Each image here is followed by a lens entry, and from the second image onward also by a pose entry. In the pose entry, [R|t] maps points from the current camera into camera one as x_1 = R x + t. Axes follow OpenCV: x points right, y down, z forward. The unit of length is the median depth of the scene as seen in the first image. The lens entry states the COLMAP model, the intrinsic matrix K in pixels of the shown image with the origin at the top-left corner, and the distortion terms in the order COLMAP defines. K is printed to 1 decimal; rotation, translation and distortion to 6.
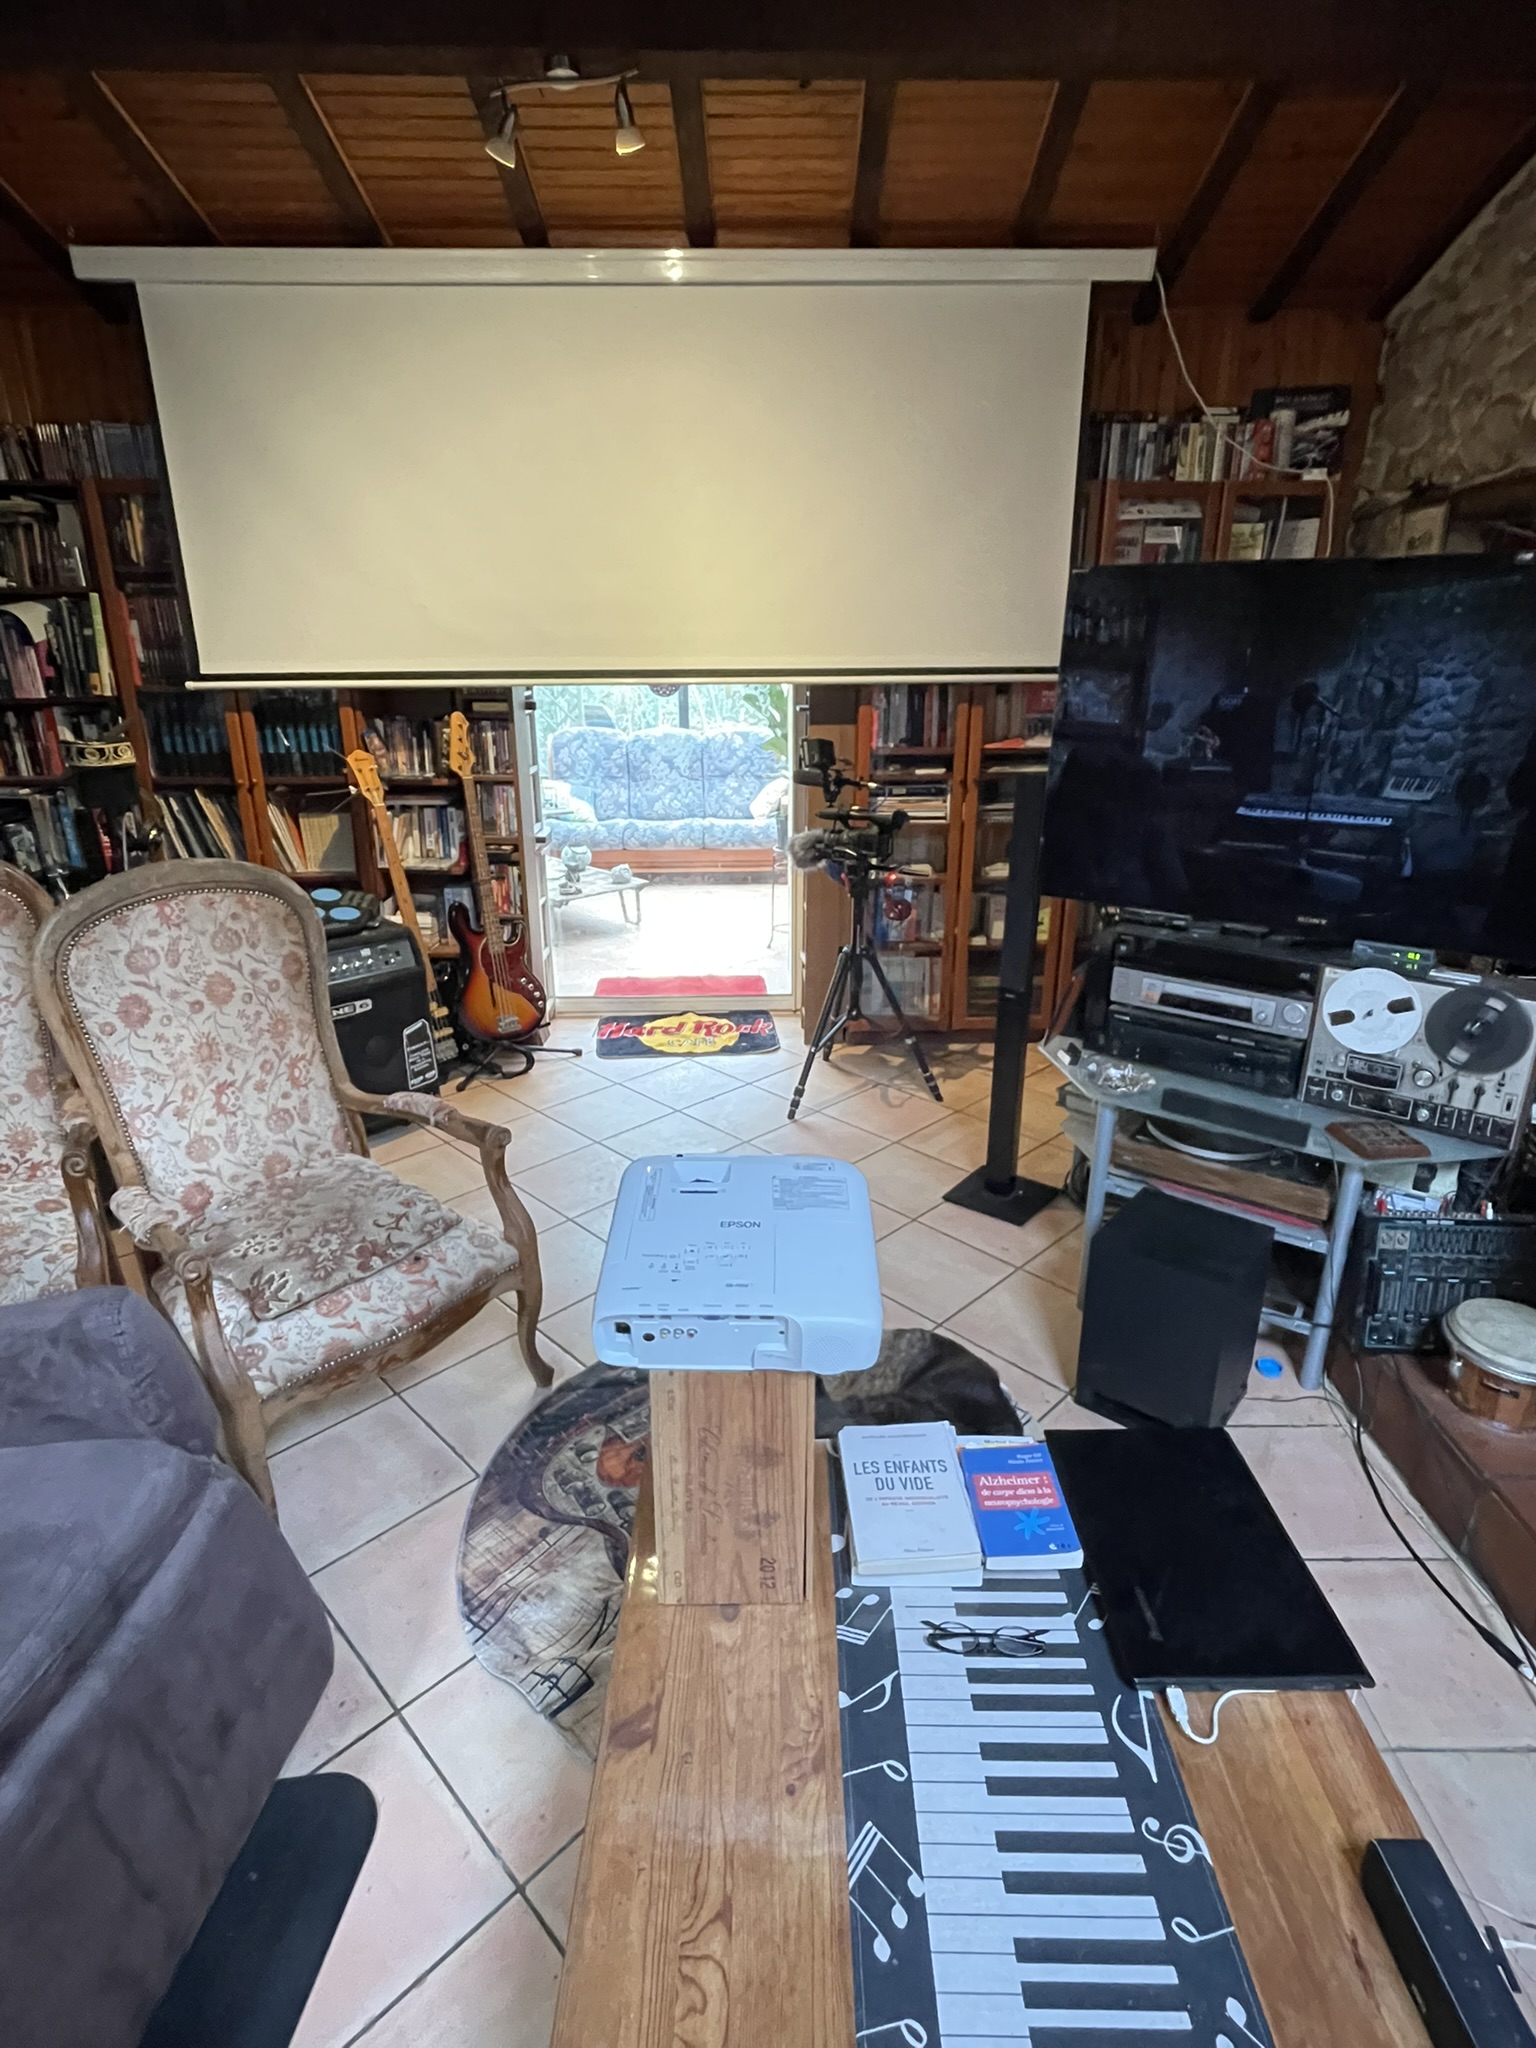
lens RADIAL K [[1031.8, 0, 768.0], [0, 1031.8, 1024.0], [0, 0, 1]] dist [-0.000079, -0.000015]
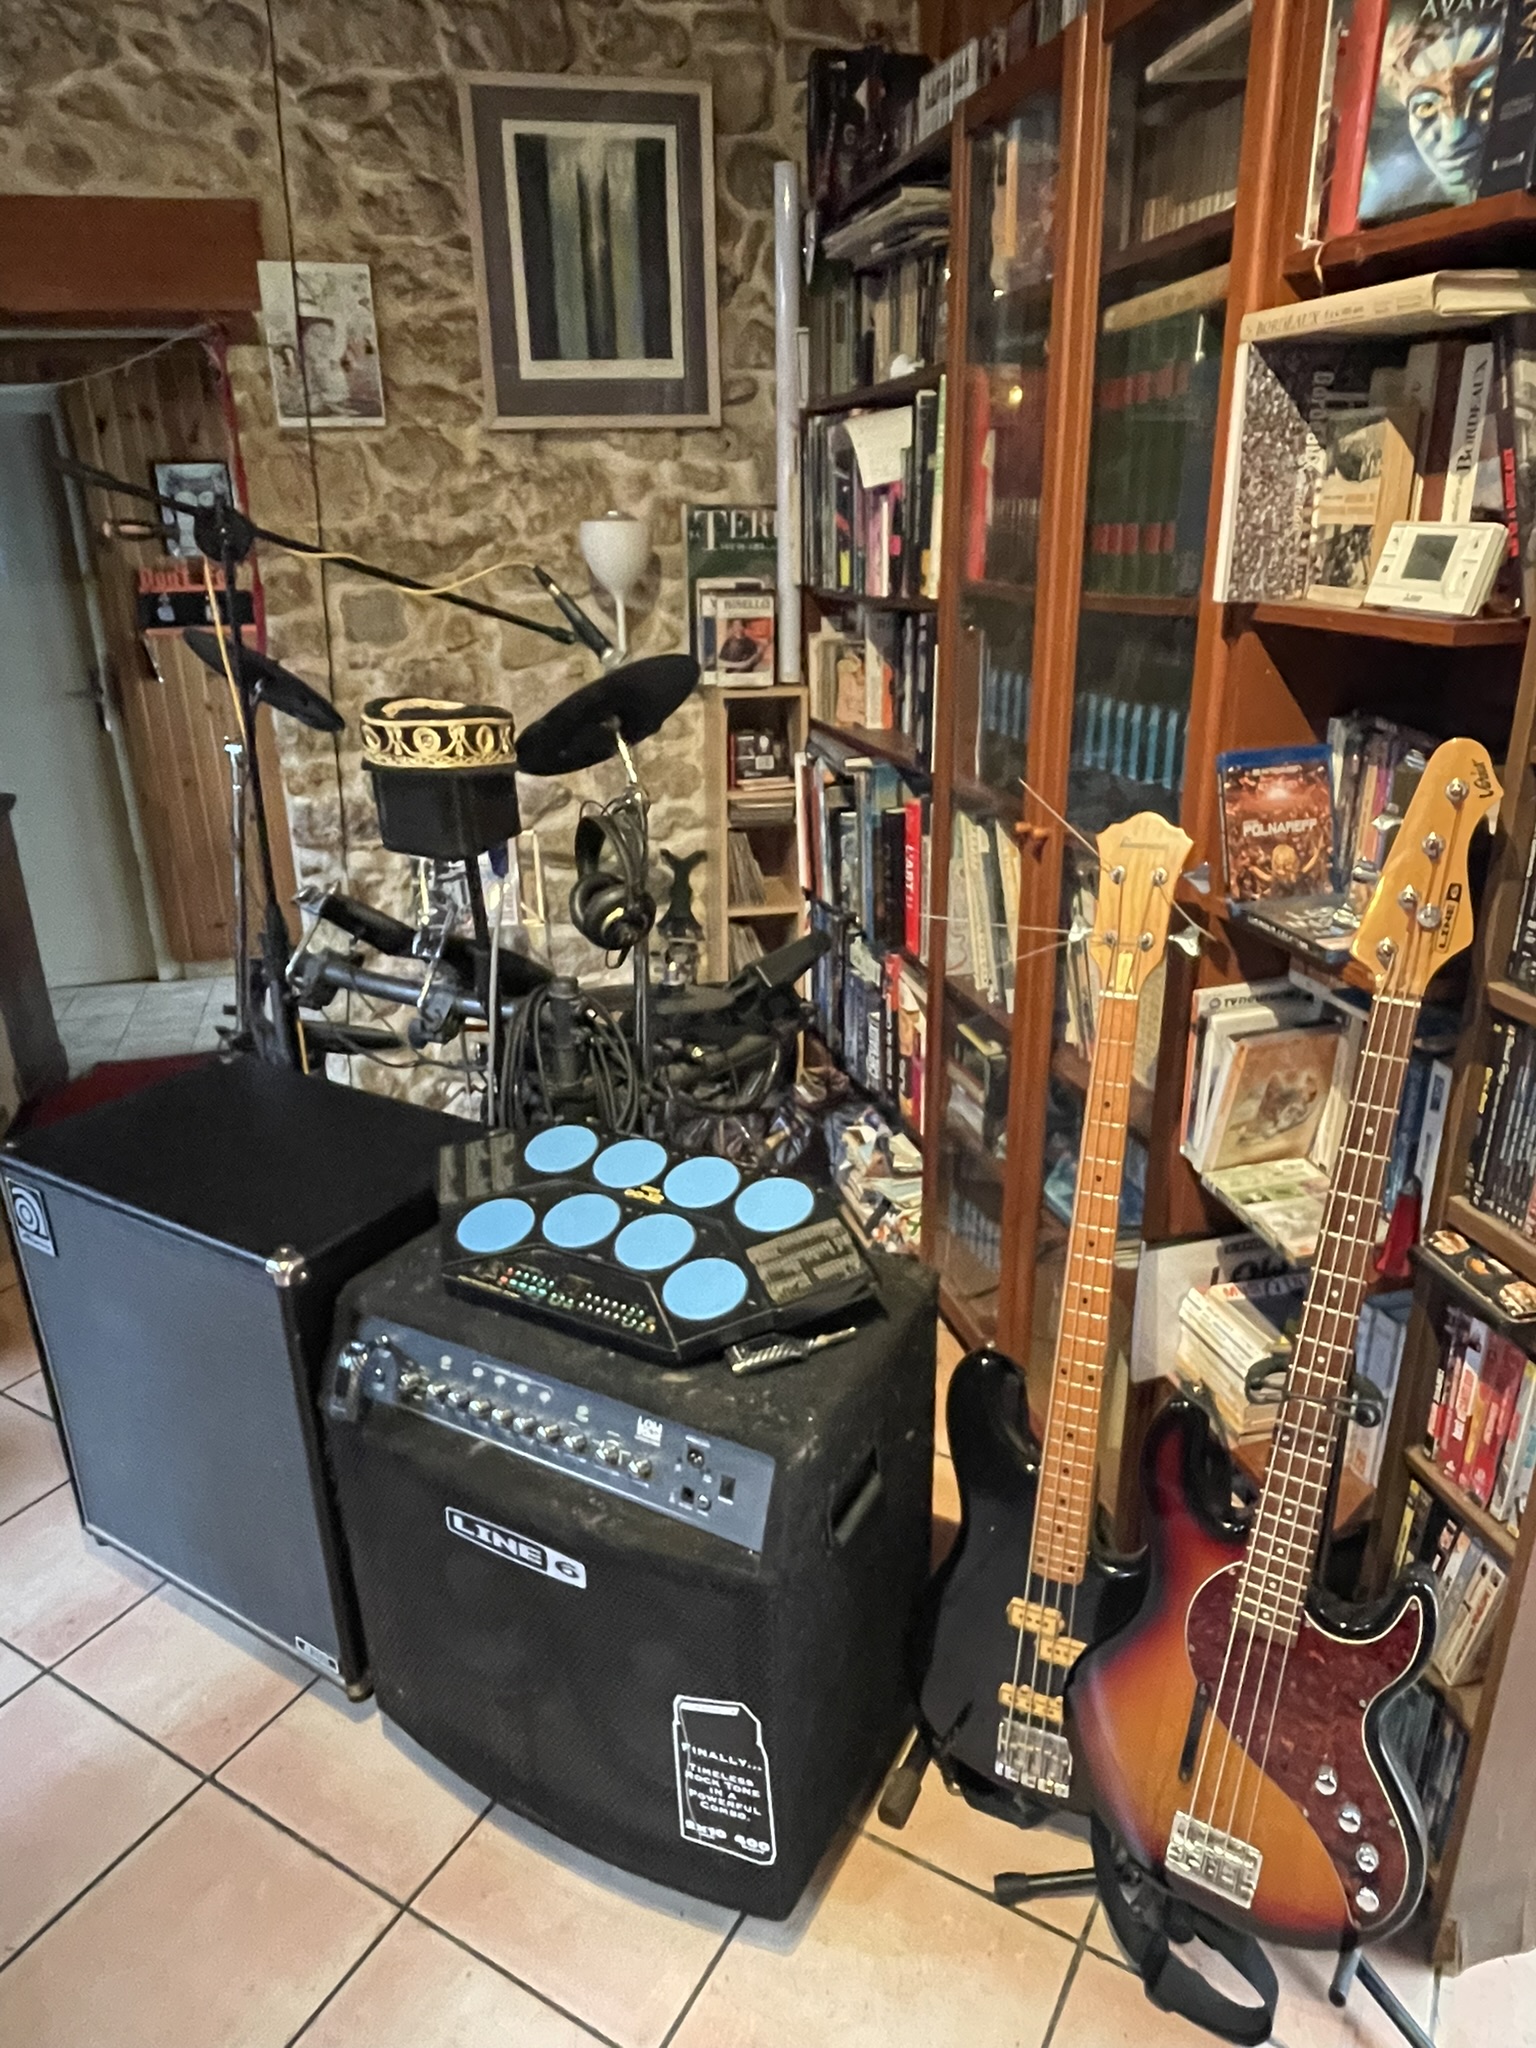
lens RADIAL K [[1321.8, 0, 768.0], [0, 1321.8, 1024.0], [0, 0, 1]] dist [-0.001122, -0.000225]
pose [[0.270297, 0.341905, -0.900023, -0.046698], [-0.319749, 0.913638, 0.251050, -0.283411], [0.908130, 0.219923, 0.356277, 0.802659]]
